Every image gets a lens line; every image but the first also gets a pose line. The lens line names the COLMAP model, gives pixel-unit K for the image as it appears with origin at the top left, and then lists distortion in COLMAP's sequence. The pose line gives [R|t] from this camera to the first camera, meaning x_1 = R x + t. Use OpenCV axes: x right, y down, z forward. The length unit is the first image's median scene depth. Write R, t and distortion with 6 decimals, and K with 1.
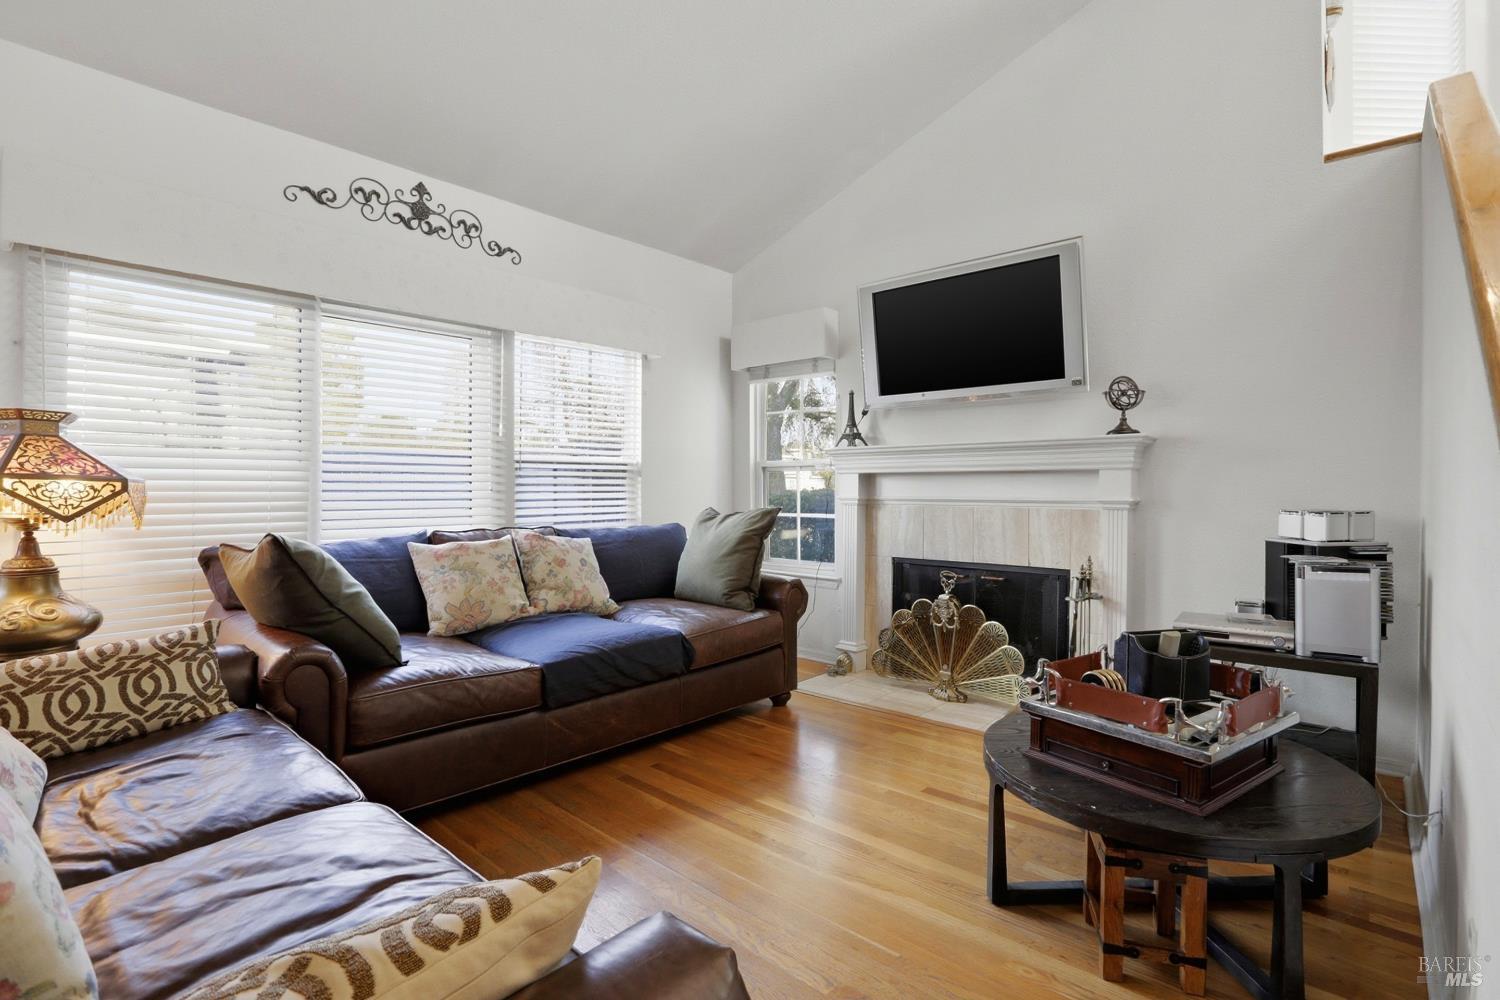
lens RADIAL K [[716.3, 0, 752.4], [0, 716.3, 496.0], [0, 0, 1]] dist [-0.032531, 0.008562]
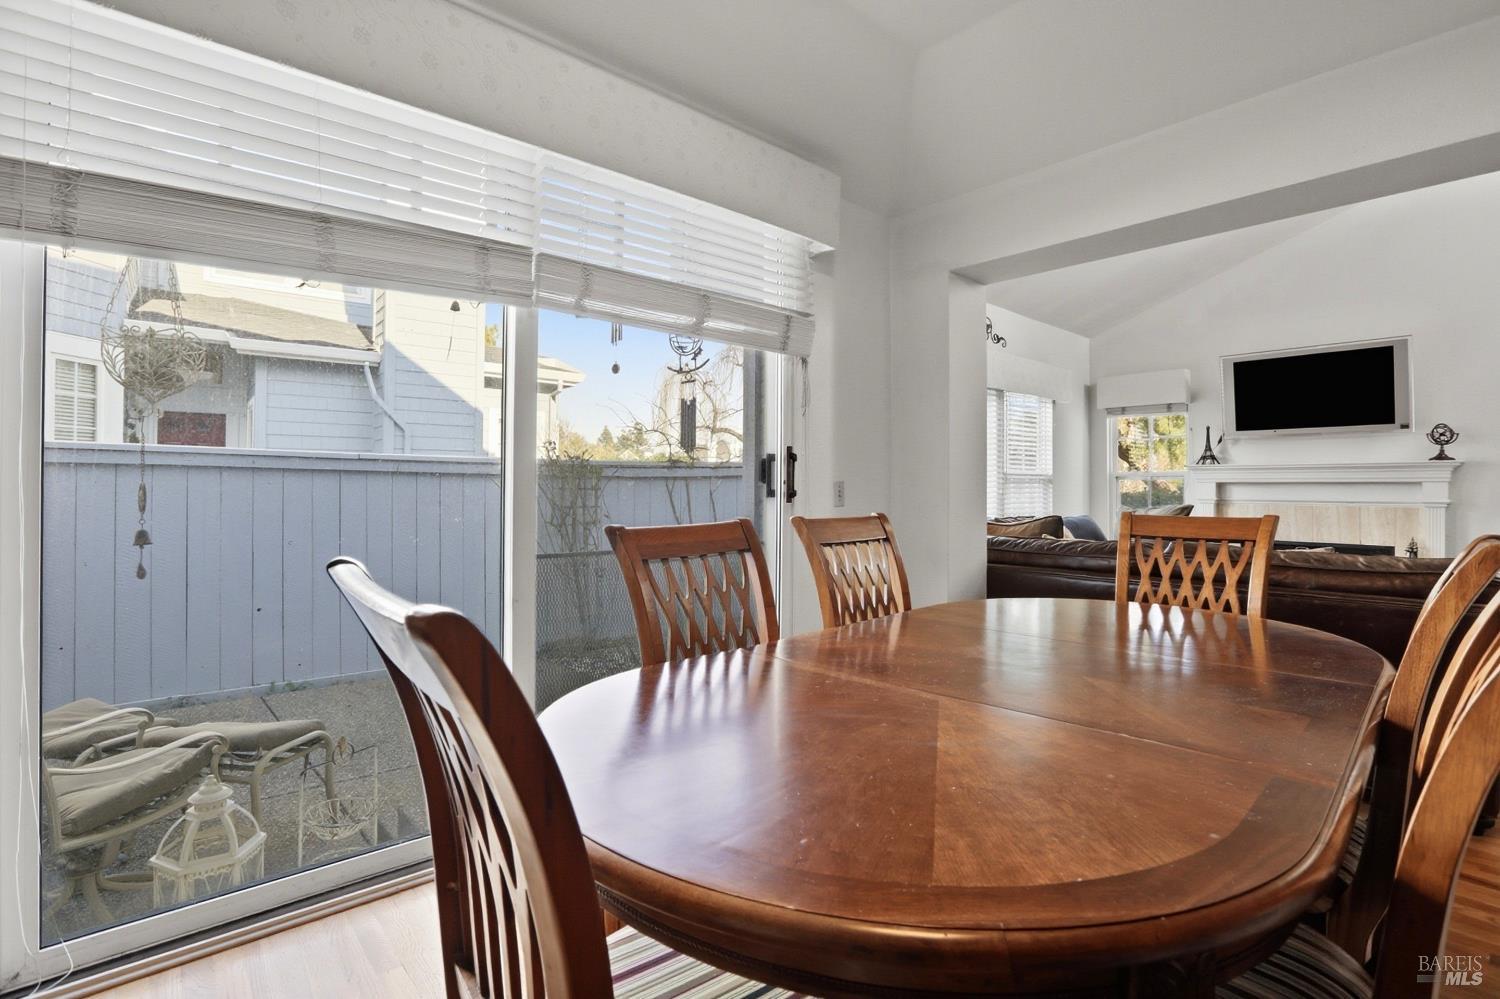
lens RADIAL K [[716.3, 0, 740.7], [0, 716.3, 485.8], [0, 0, 1]] dist [-0.032531, 0.008562]
pose [[0.995778, 0.004081, -0.091704, -0.814650], [-0.005234, 0.999910, -0.012337, -0.002145], [0.091646, 0.012765, 0.995710, -0.633537]]
